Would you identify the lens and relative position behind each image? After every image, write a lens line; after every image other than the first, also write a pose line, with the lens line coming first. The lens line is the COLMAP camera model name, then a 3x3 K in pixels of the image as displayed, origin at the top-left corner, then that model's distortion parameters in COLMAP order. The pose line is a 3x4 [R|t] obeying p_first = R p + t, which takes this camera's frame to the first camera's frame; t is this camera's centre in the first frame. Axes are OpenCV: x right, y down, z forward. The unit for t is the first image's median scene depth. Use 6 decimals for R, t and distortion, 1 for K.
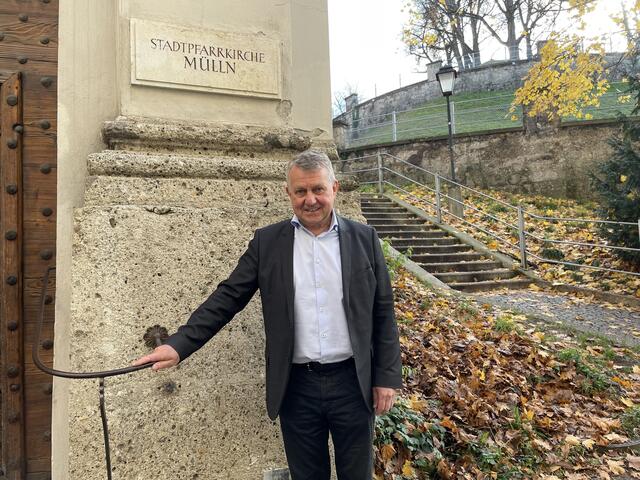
lens RADIAL K [[479.2, 0, 316.6], [0, 479.2, 238.5], [0, 0, 1]] dist [0.073138, -0.090260]
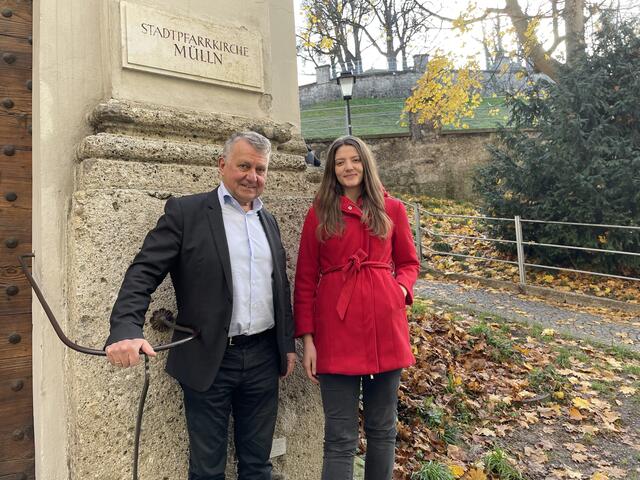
lens RADIAL K [[479.2, 0, 319.7], [0, 479.2, 238.3], [0, 0, 1]] dist [0.073138, -0.090260]
pose [[0.970656, -0.005330, 0.240413, -0.178696], [0.004817, 0.999985, 0.002724, 0.022177], [-0.240424, -0.001486, 0.970667, -0.043038]]
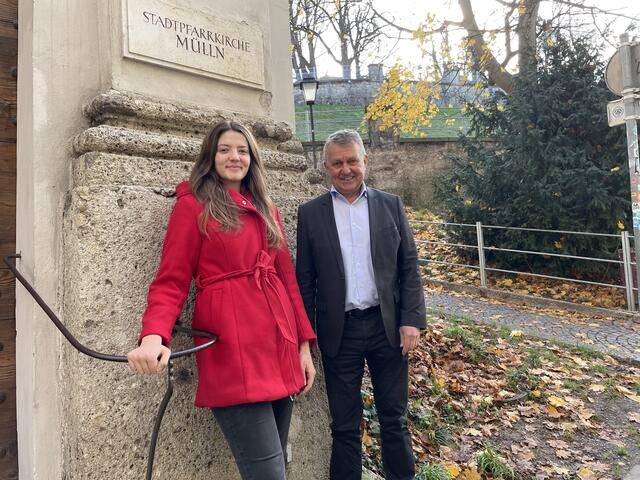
lens RADIAL K [[479.2, 0, 319.5], [0, 479.2, 240.0], [0, 0, 1]] dist [0.073138, -0.090260]
pose [[0.942006, 0.001677, 0.335592, -0.261646], [0.000108, 0.999986, -0.005299, 0.029523], [-0.335596, 0.005028, 0.941992, -0.001942]]
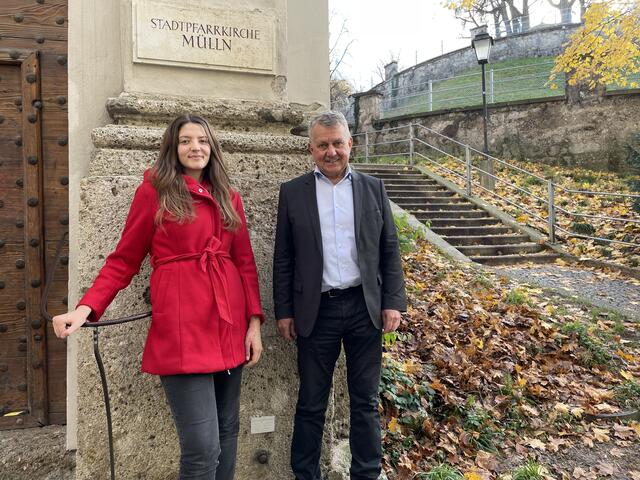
lens RADIAL K [[479.2, 0, 319.1], [0, 479.2, 237.8], [0, 0, 1]] dist [0.073138, -0.090260]
pose [[0.997062, 0.017456, -0.074578, 0.089549], [-0.013112, 0.998210, 0.058345, 0.001400], [0.075463, -0.057196, 0.995507, -0.048505]]
